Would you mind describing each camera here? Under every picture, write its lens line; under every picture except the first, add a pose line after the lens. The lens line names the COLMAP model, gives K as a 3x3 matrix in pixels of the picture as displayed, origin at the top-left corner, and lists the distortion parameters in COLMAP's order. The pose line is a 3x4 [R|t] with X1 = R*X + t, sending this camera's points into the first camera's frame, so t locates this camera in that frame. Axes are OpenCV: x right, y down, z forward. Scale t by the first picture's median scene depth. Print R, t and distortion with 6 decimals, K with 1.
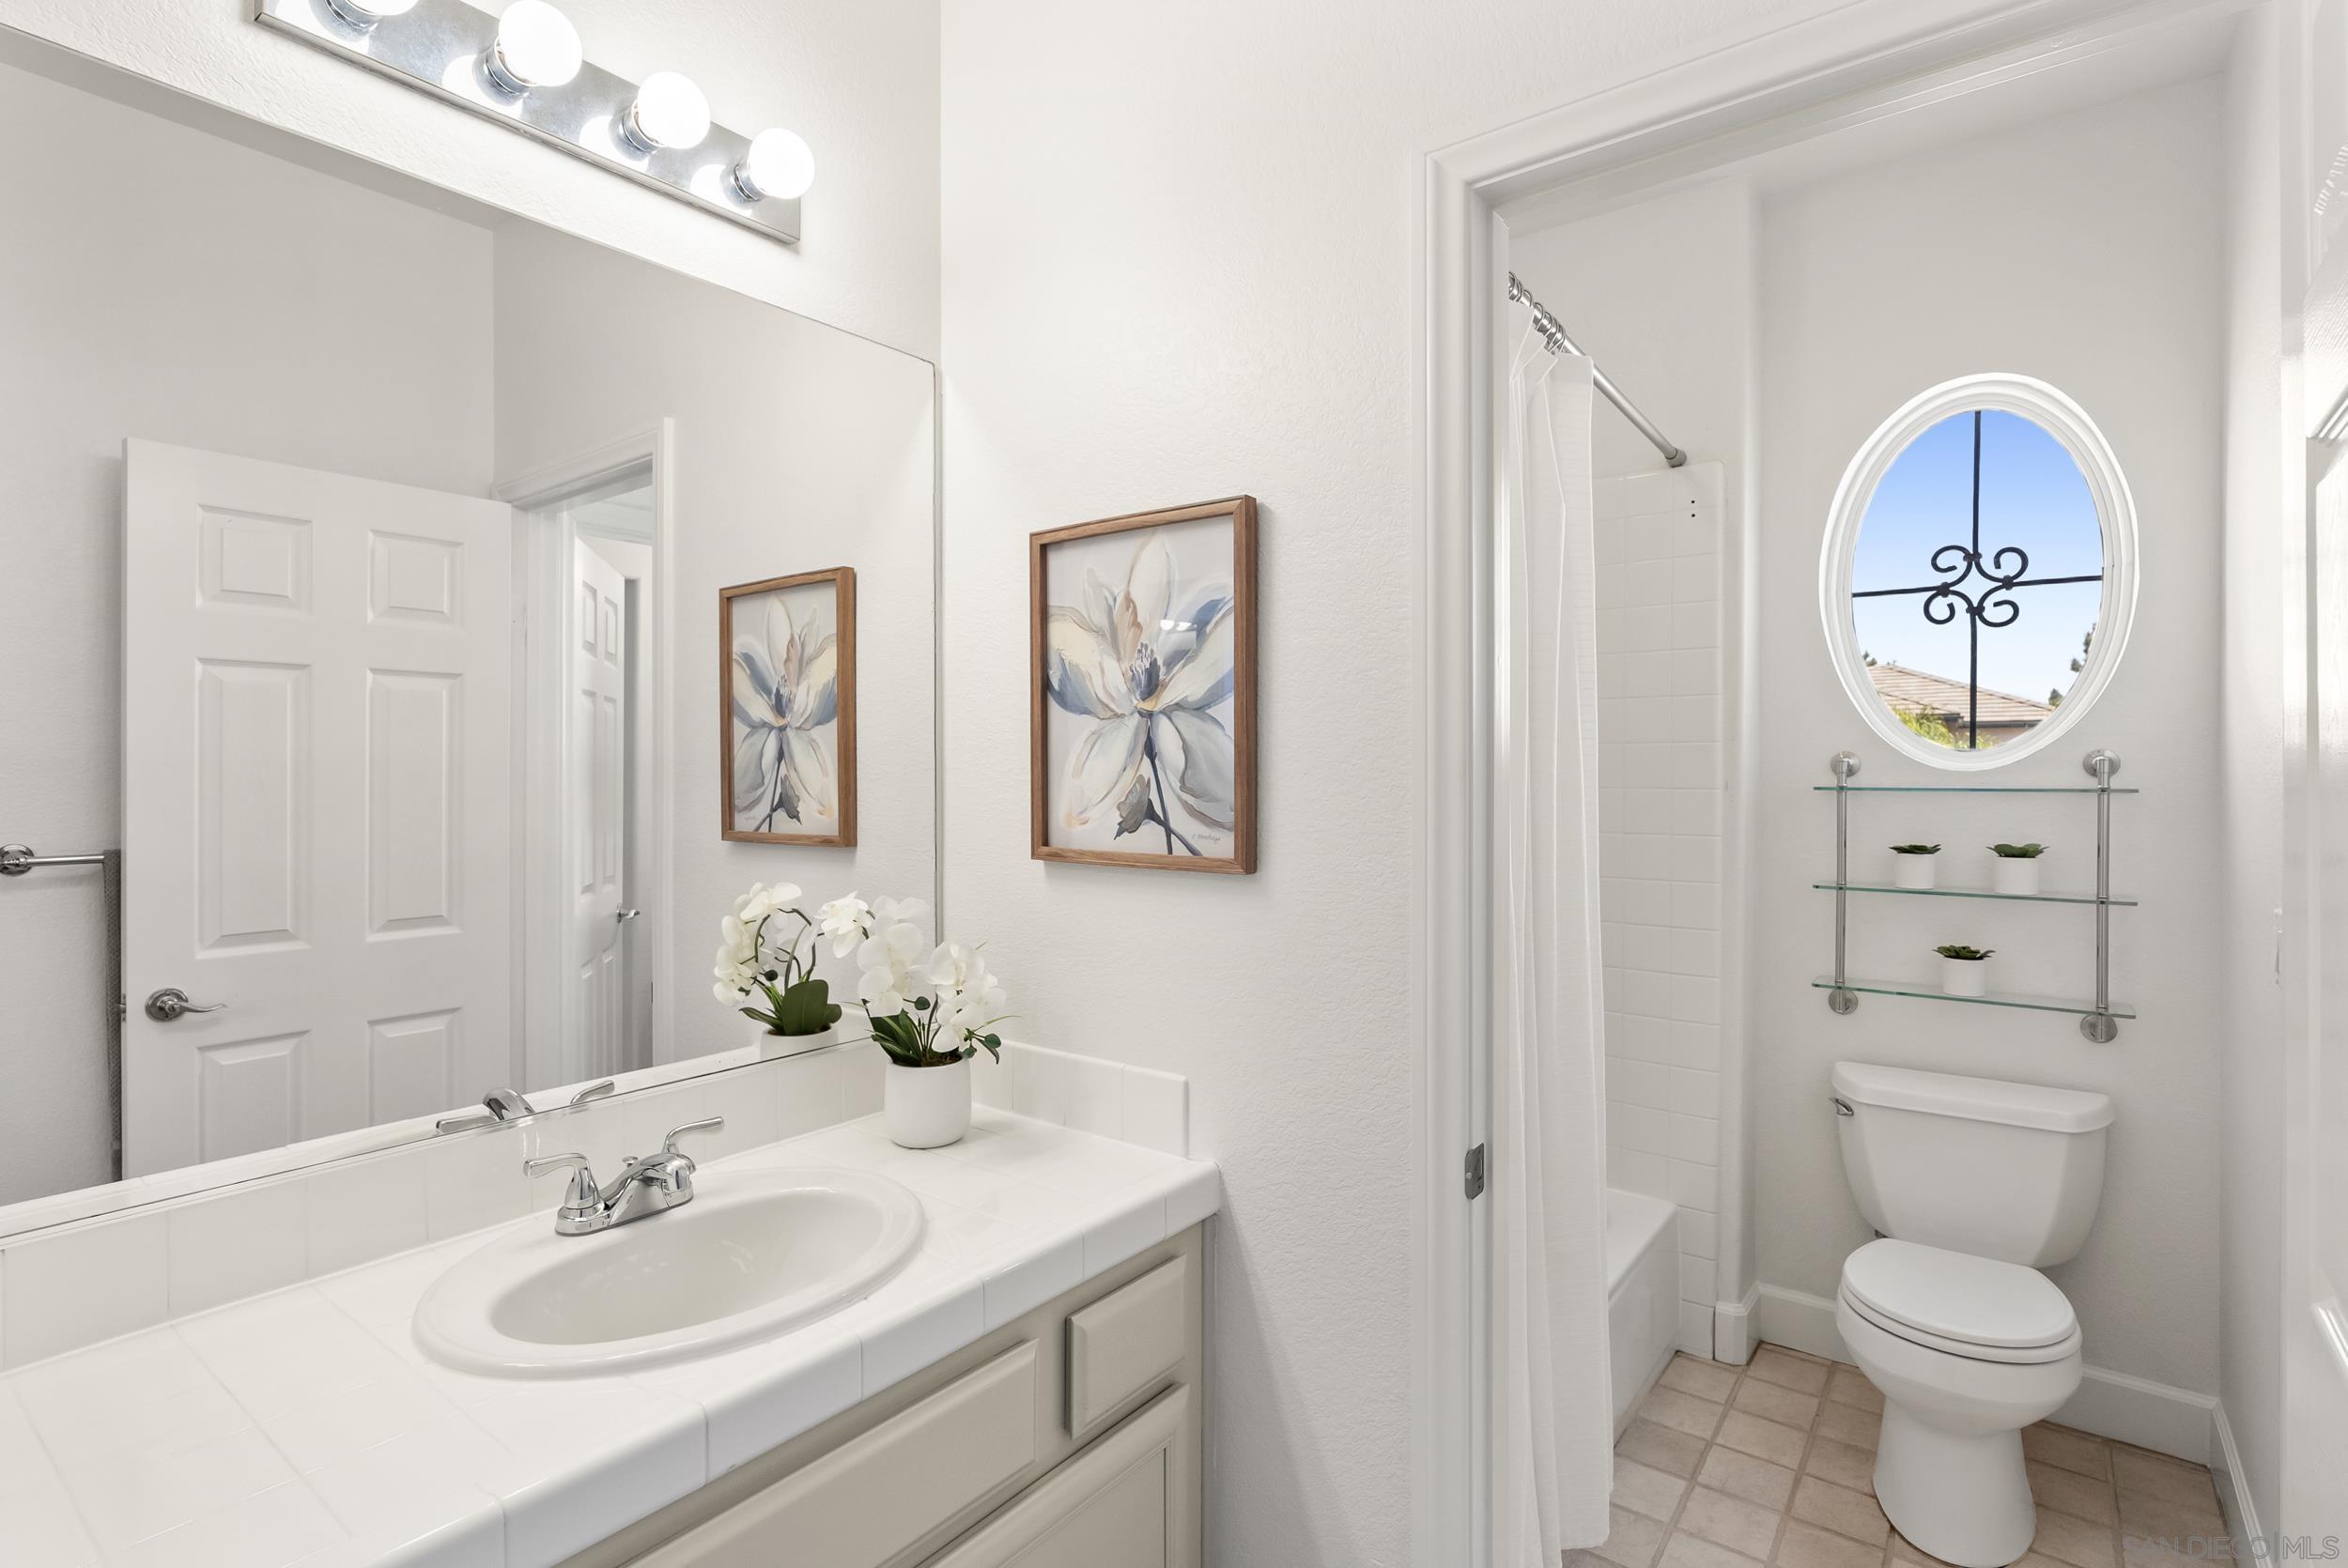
lens RADIAL K [[1138.7, 0, 1163.8], [0, 1138.7, 784.6], [0, 0, 1]] dist [0.000917, -0.000026]
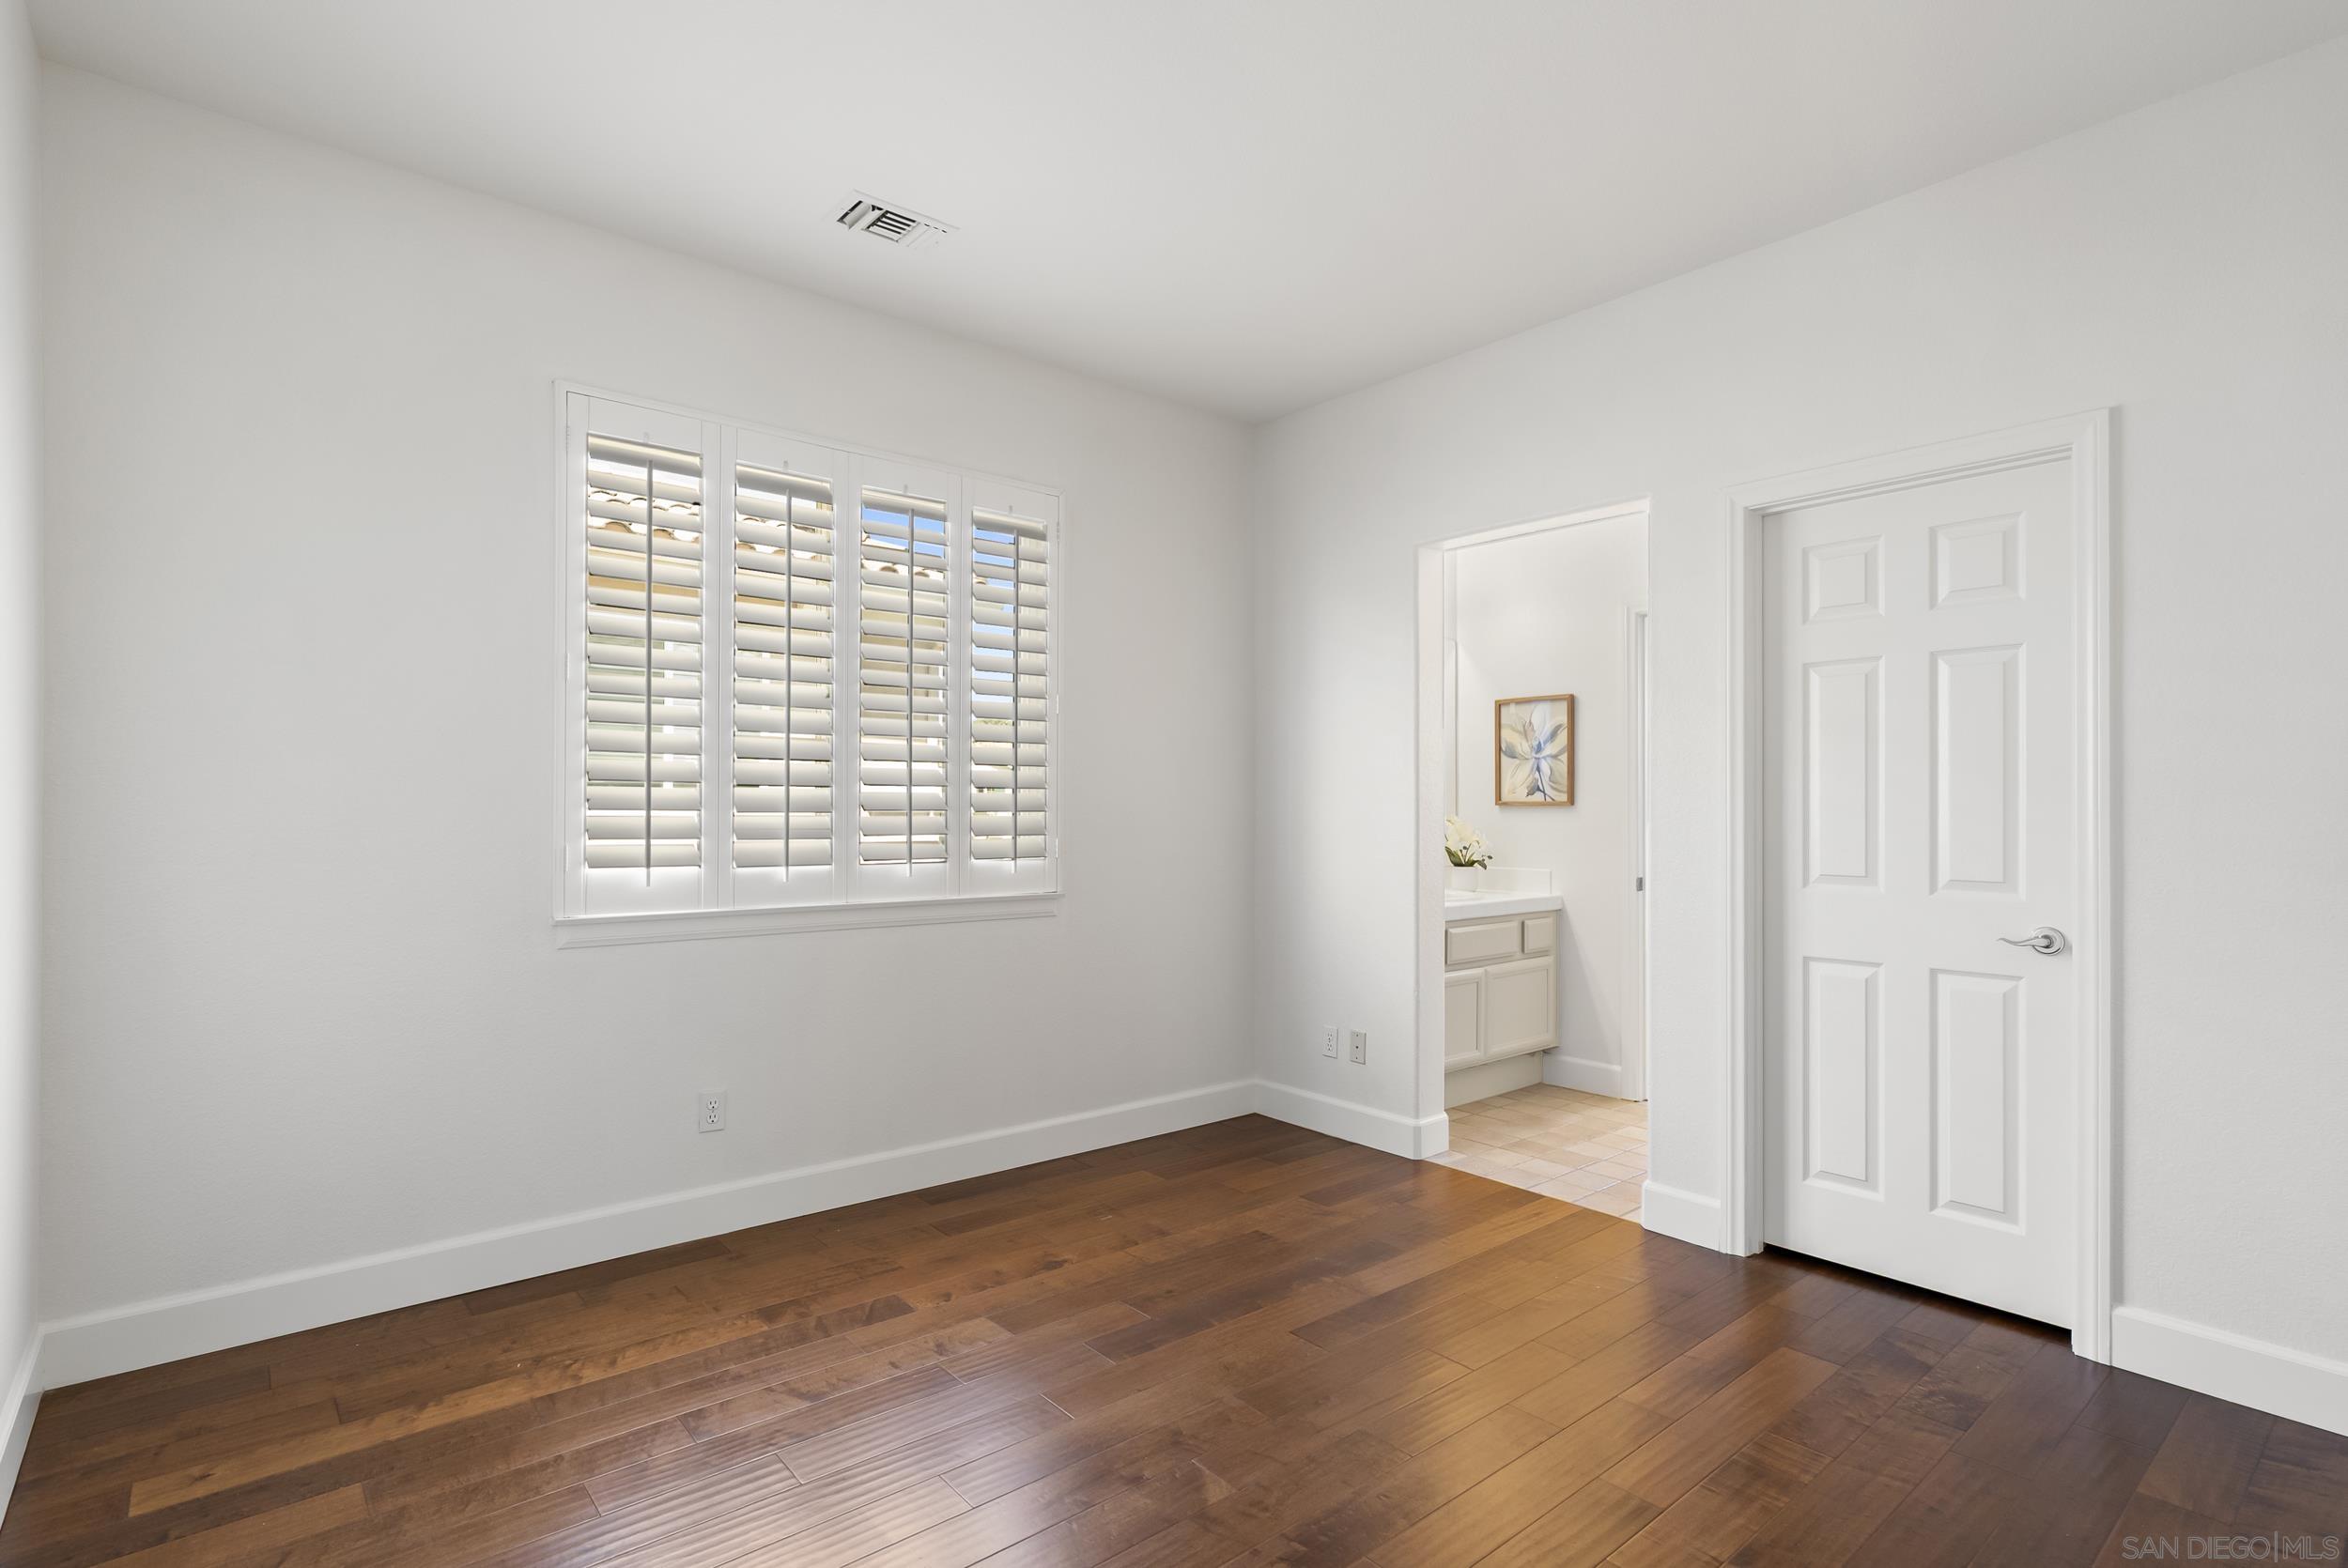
lens RADIAL K [[1138.7, 0, 1163.7], [0, 1138.7, 799.4], [0, 0, 1]] dist [0.000917, -0.000026]
pose [[0.975738, 0.000608, -0.218942, -0.343116], [-0.004509, 0.999840, -0.017318, 0.115865], [0.218897, 0.017885, 0.975584, -2.402133]]
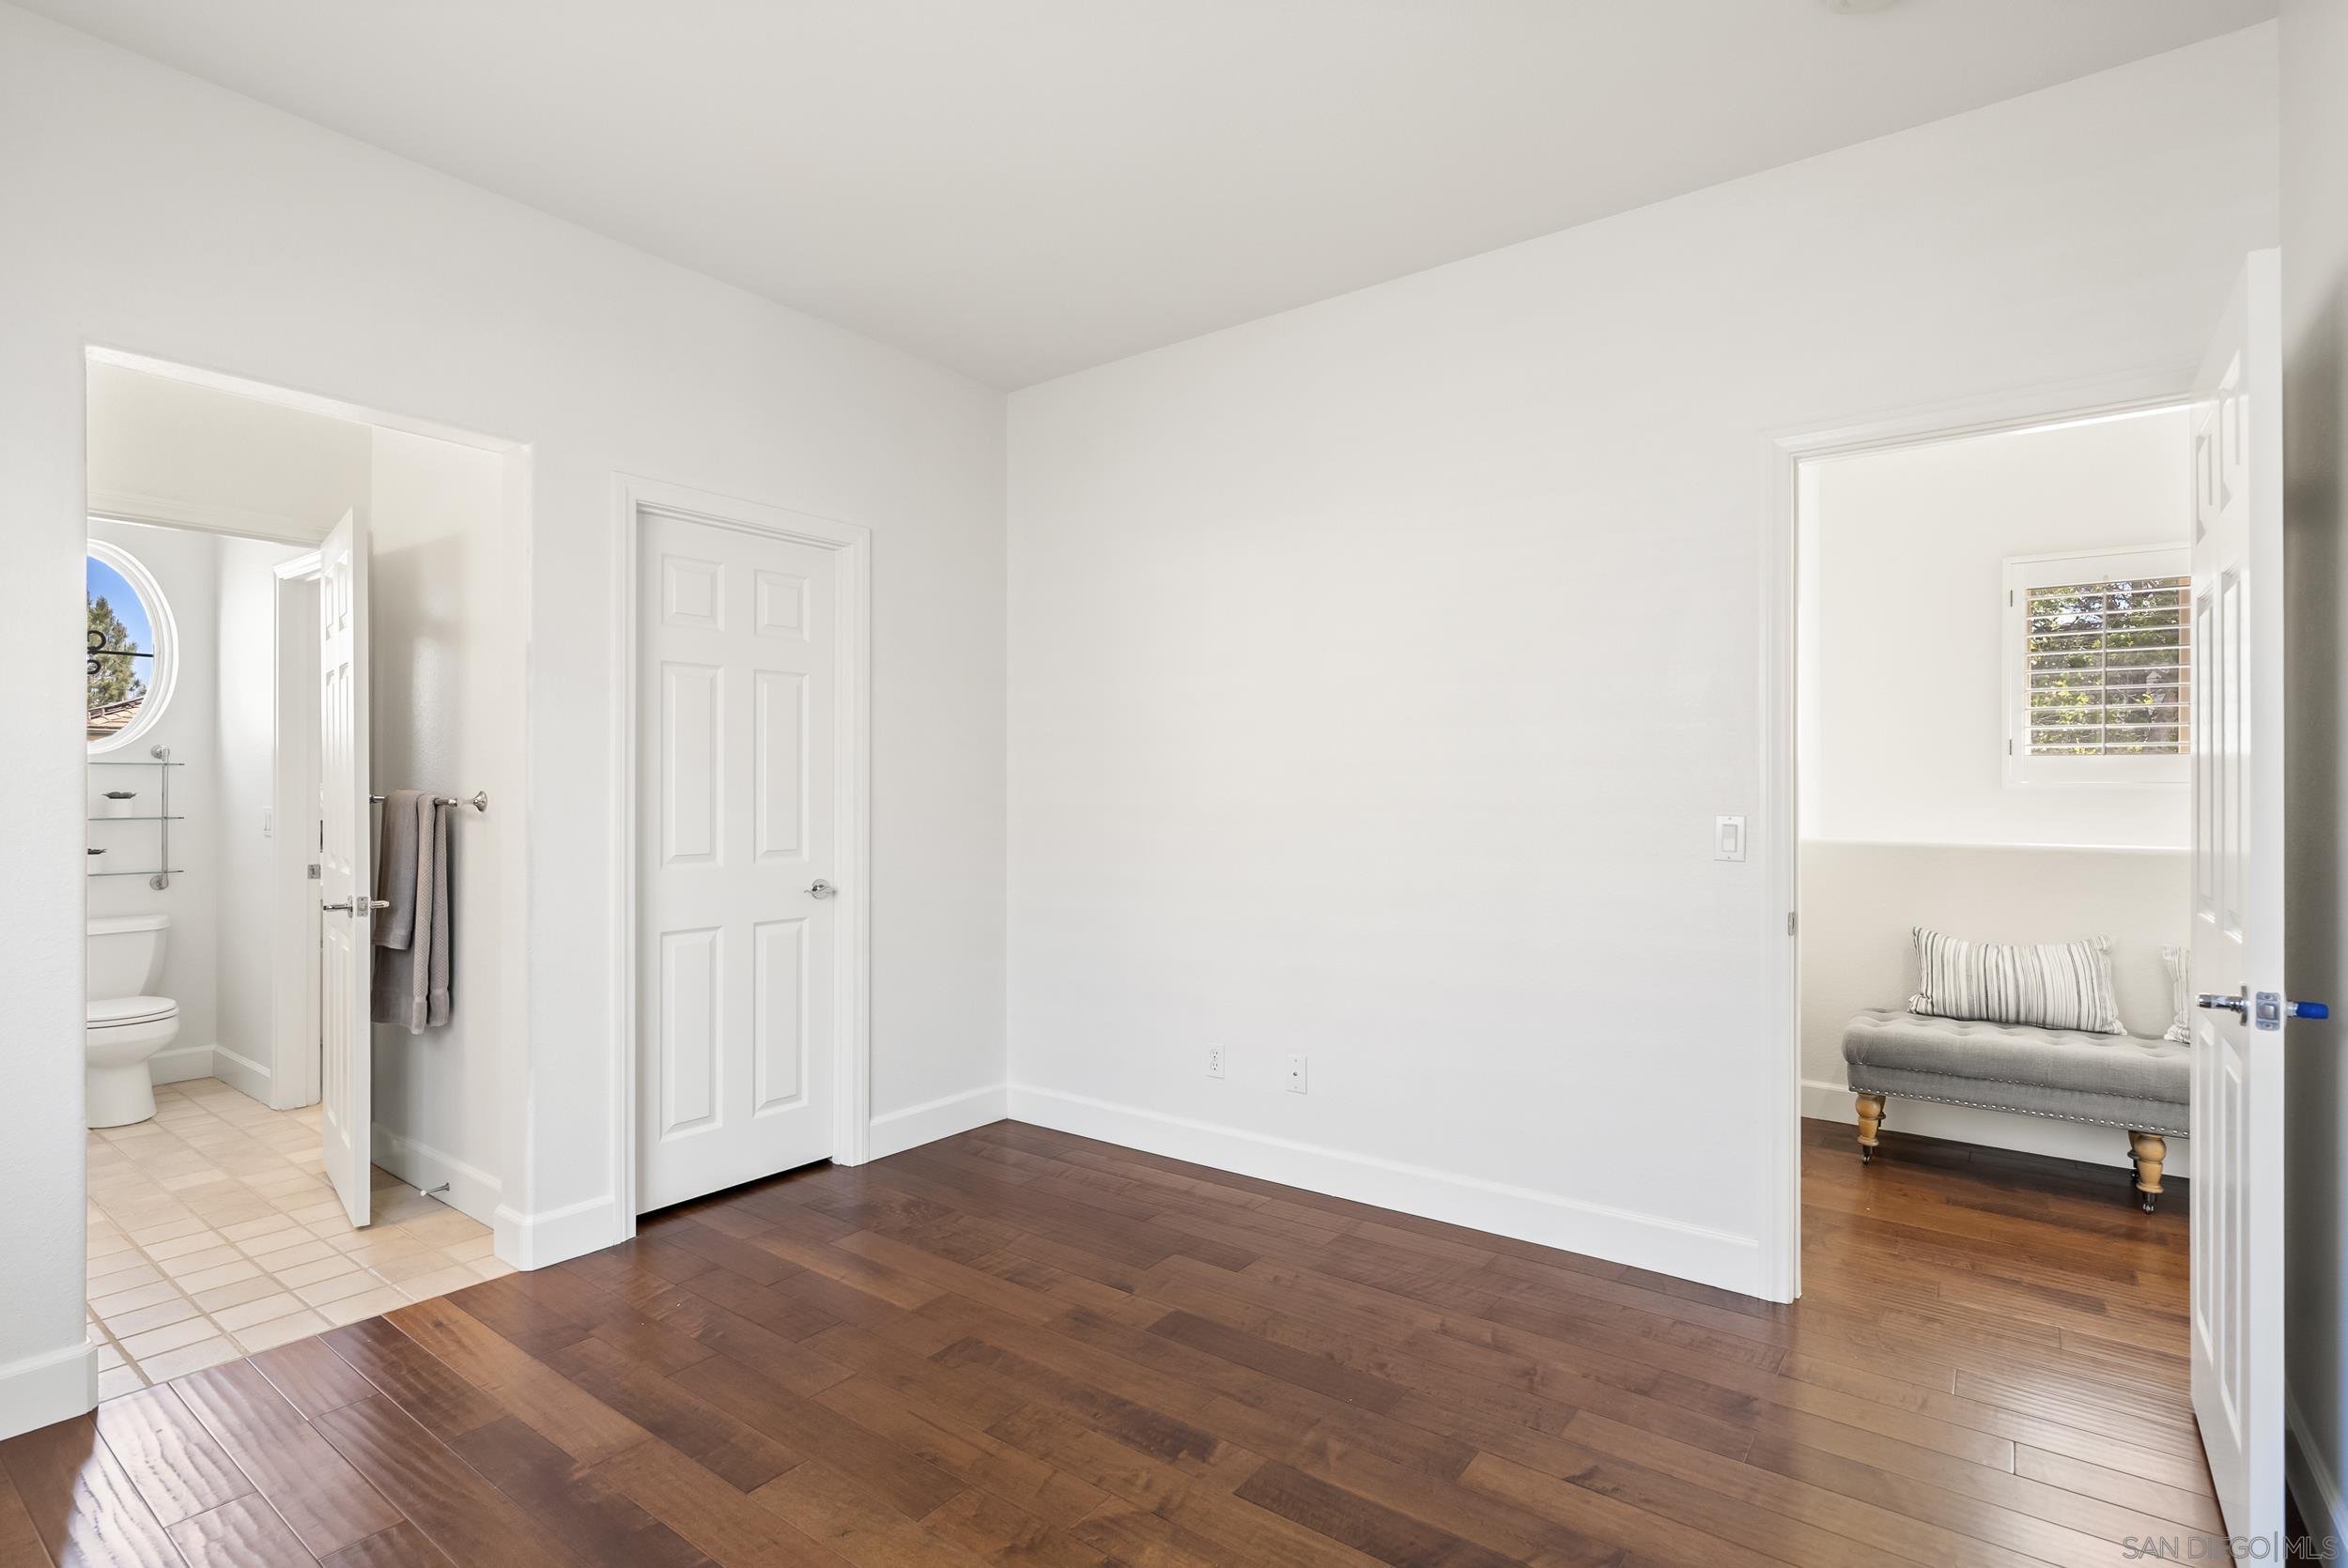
lens RADIAL K [[1138.7, 0, 1176.3], [0, 1138.7, 781.0], [0, 0, 1]] dist [0.000917, -0.000026]
pose [[-0.007905, 0.002672, 0.999965, -1.822908], [0.006916, 0.999973, -0.002617, 0.076851], [-0.999945, 0.006895, -0.007923, -1.185533]]
